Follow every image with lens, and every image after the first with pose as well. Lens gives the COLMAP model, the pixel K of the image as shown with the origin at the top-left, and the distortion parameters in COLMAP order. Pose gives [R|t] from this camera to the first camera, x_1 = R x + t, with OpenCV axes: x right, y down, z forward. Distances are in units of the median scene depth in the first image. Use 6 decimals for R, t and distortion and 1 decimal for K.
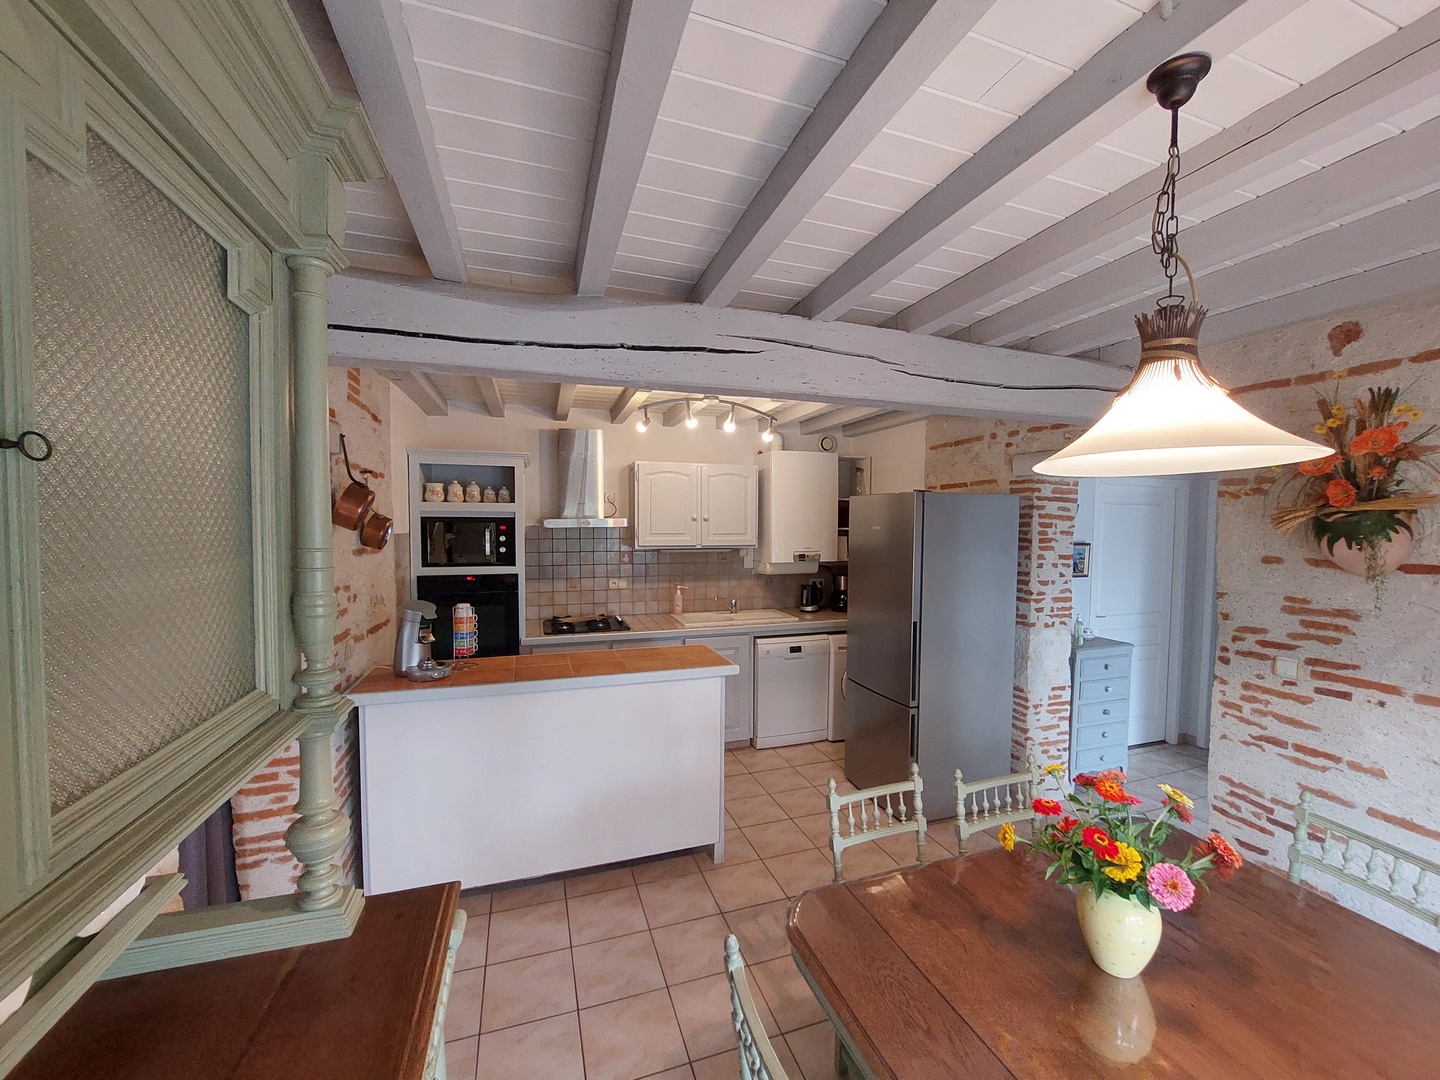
lens RADIAL K [[575.8, 0, 725.7], [0, 575.8, 545.2], [0, 0, 1]] dist [-0.004193, -0.000433]
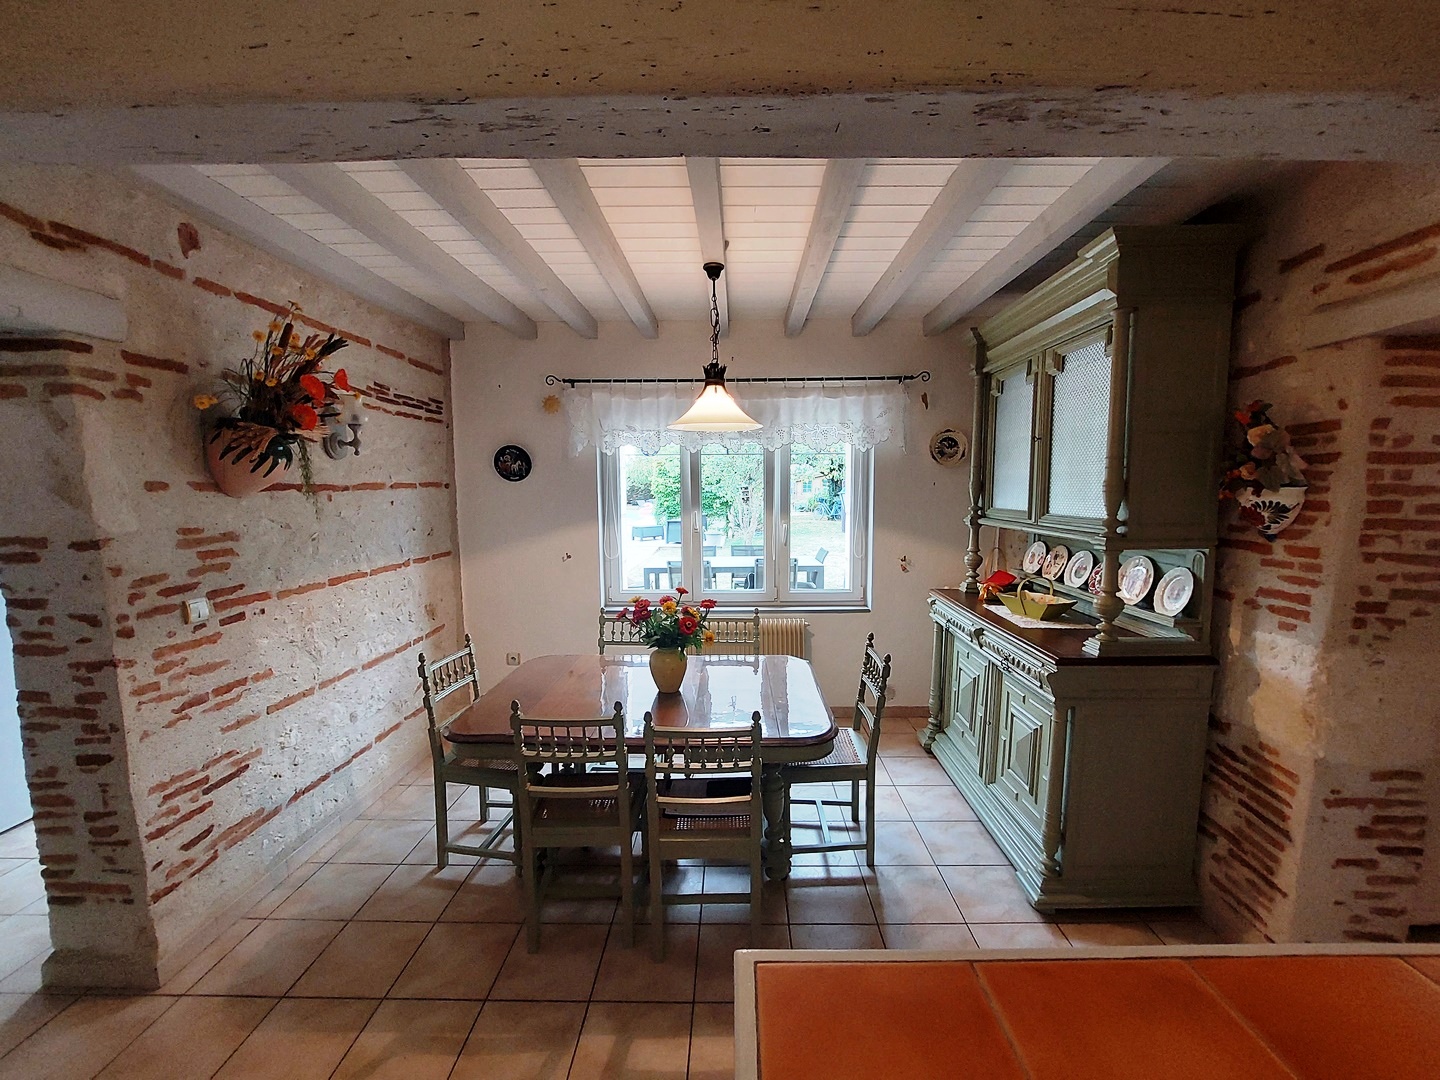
lens RADIAL K [[575.8, 0, 727.4], [0, 575.8, 543.7], [0, 0, 1]] dist [-0.004193, -0.000433]
pose [[-0.941973, -0.037854, 0.333547, -0.055493], [0.009560, 0.990194, 0.139374, 0.001871], [-0.335552, 0.134475, -0.932374, 1.493732]]
